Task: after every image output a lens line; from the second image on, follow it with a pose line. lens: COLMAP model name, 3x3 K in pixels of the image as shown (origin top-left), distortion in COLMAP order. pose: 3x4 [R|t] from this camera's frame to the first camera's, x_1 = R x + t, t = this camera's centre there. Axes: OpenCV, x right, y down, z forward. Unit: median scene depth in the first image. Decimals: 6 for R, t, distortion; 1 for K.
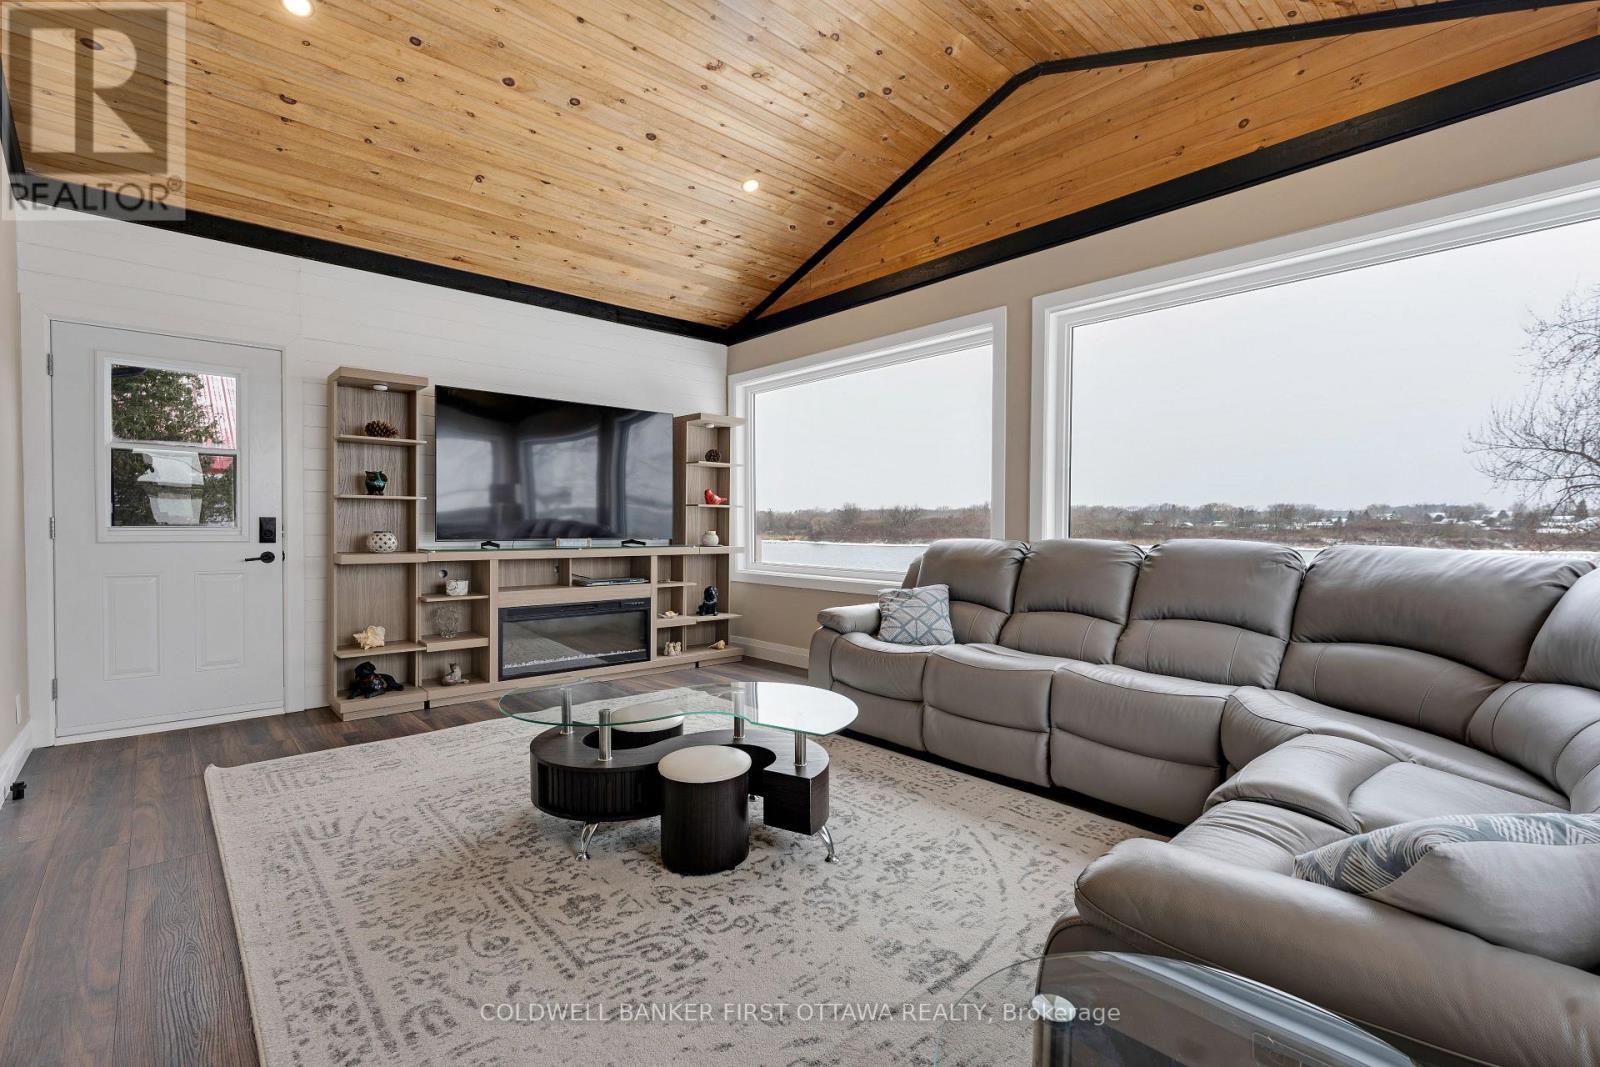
lens RADIAL K [[719.8, 0, 786.2], [0, 719.8, 536.0], [0, 0, 1]] dist [0.001915, -0.001884]
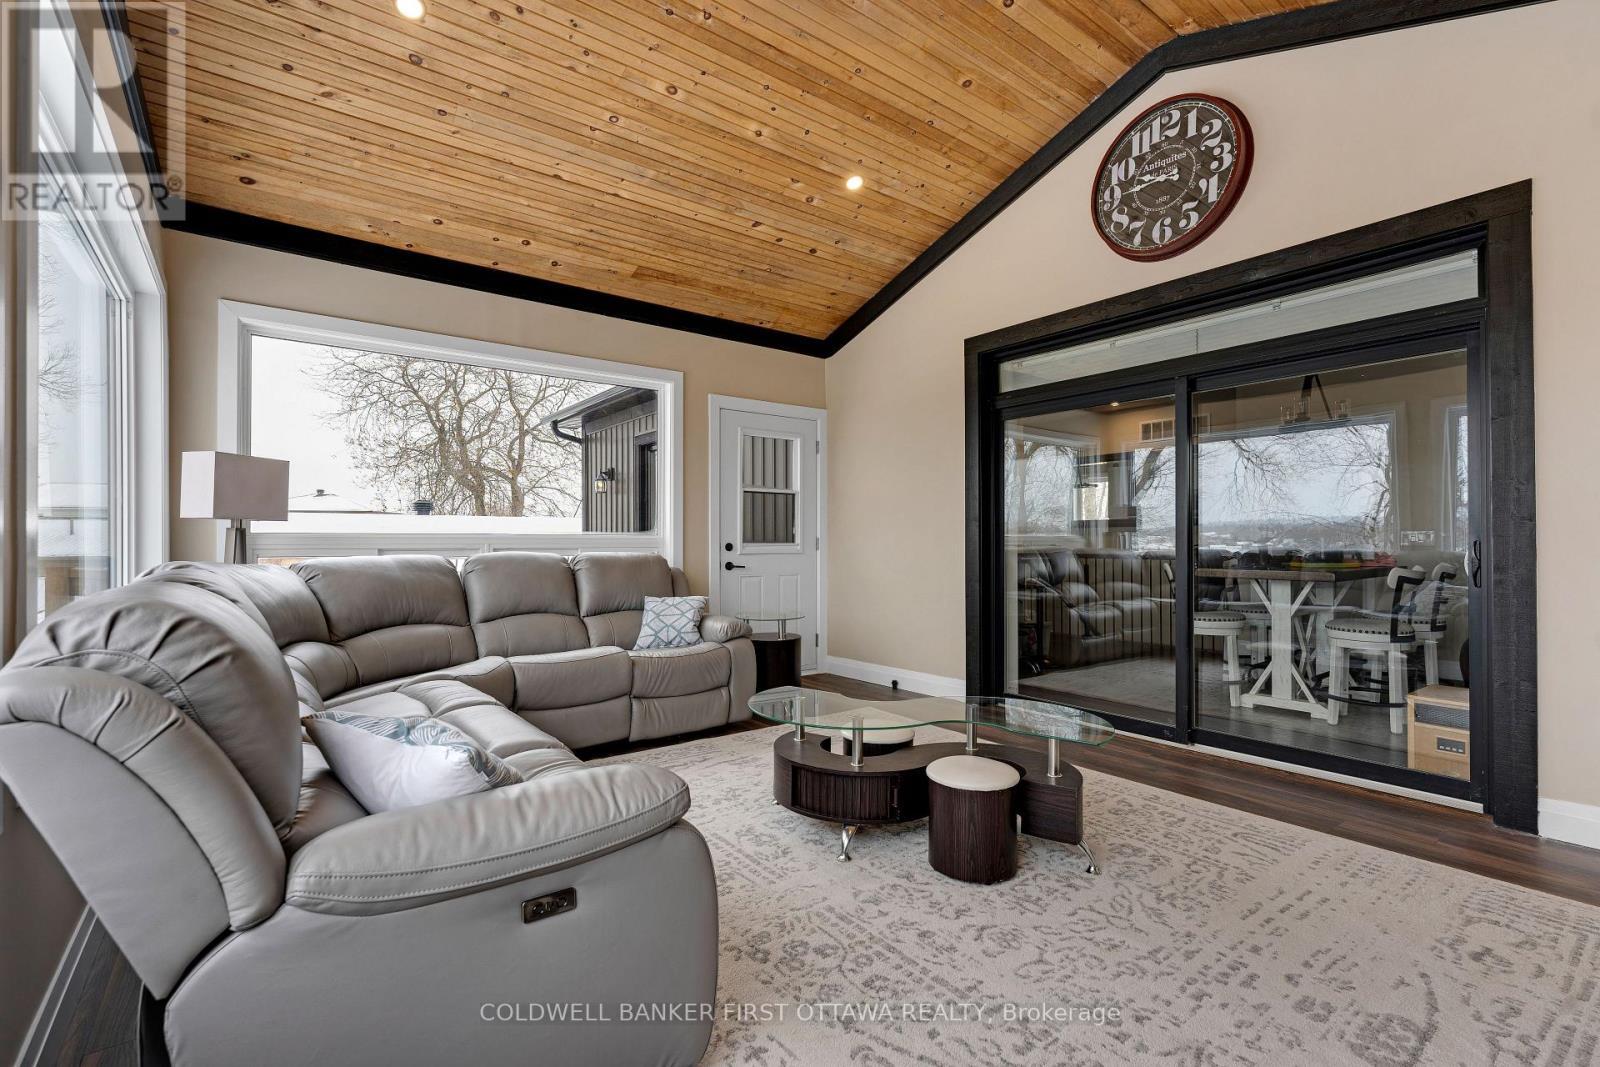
lens RADIAL K [[719.8, 0, 805.9], [0, 719.8, 536.7], [0, 0, 1]] dist [0.001915, -0.001884]
pose [[-0.998352, 0.000377, 0.057391, -0.057359], [0.000964, 0.999947, 0.010209, -0.033452], [-0.057384, 0.010248, -0.998300, 2.131732]]
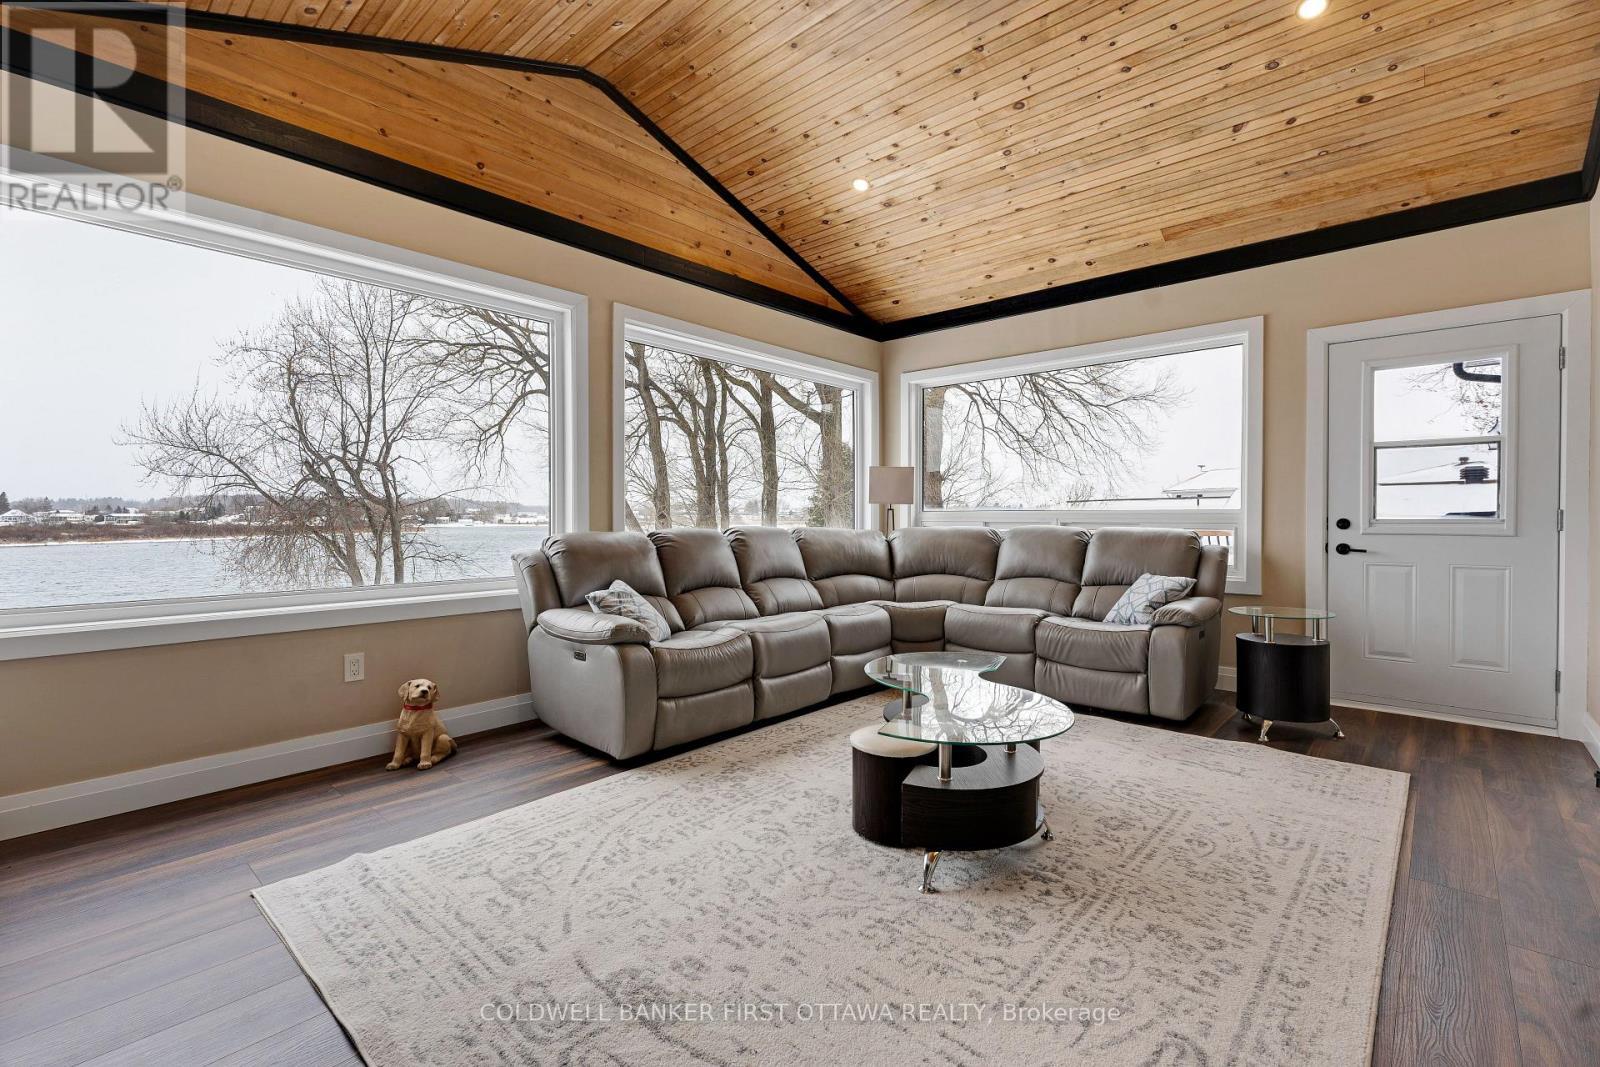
lens RADIAL K [[719.8, 0, 798.3], [0, 719.8, 523.2], [0, 0, 1]] dist [0.001915, -0.001884]
pose [[-0.123163, -0.009741, 0.992339, -1.203192], [0.017806, 0.999769, 0.012024, -0.023682], [-0.992227, 0.019150, -0.122961, 1.407136]]
